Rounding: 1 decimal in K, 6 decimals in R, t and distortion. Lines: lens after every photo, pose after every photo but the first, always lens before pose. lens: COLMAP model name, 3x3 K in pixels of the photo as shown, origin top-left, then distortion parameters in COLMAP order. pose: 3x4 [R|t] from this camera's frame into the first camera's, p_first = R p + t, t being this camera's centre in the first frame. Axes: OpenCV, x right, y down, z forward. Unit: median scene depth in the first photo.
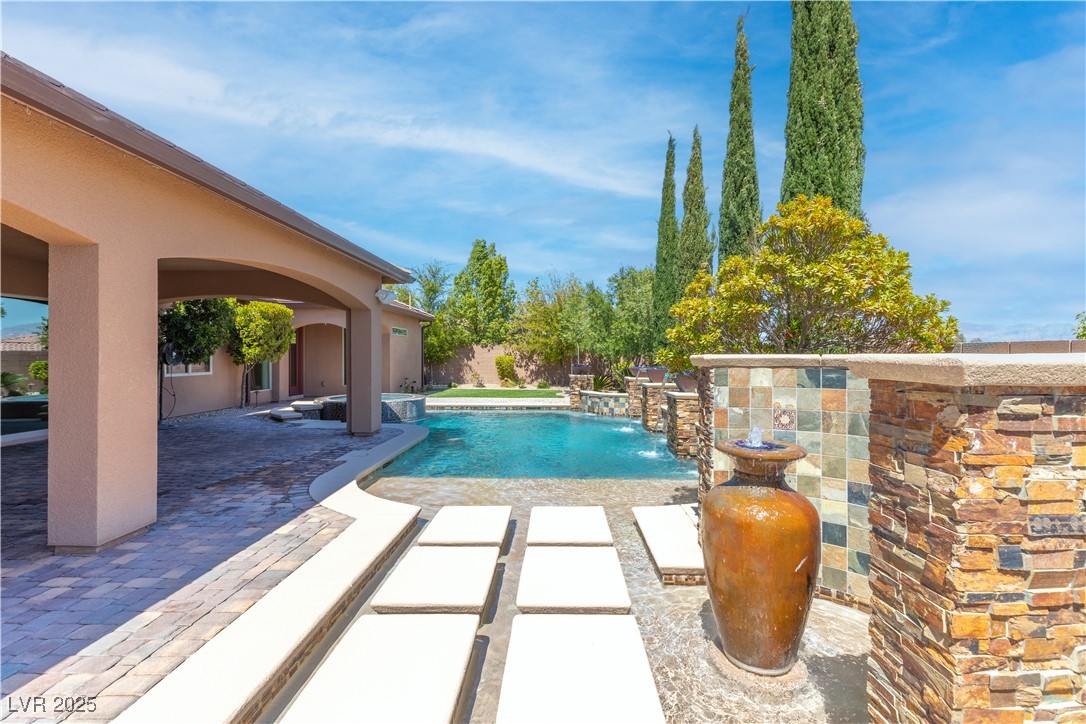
lens RADIAL K [[482.6, 0, 547.4], [0, 482.6, 360.7], [0, 0, 1]] dist [0.005682, 0.001250]
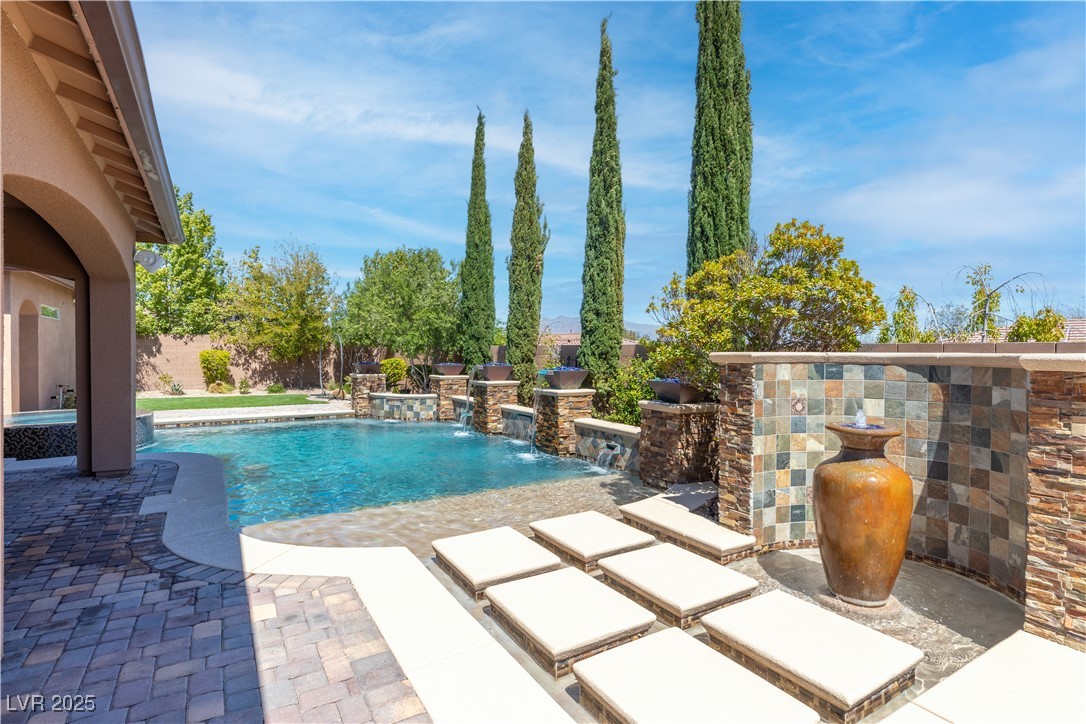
lens RADIAL K [[550.2, 0, 547.0], [0, 550.2, 363.5], [0, 0, 1]] dist [-0.000234, -0.000830]
pose [[0.843100, -0.009507, 0.537672, -0.205661], [0.002275, 0.999898, 0.014113, -0.001510], [-0.537752, -0.010675, 0.843036, 0.051035]]
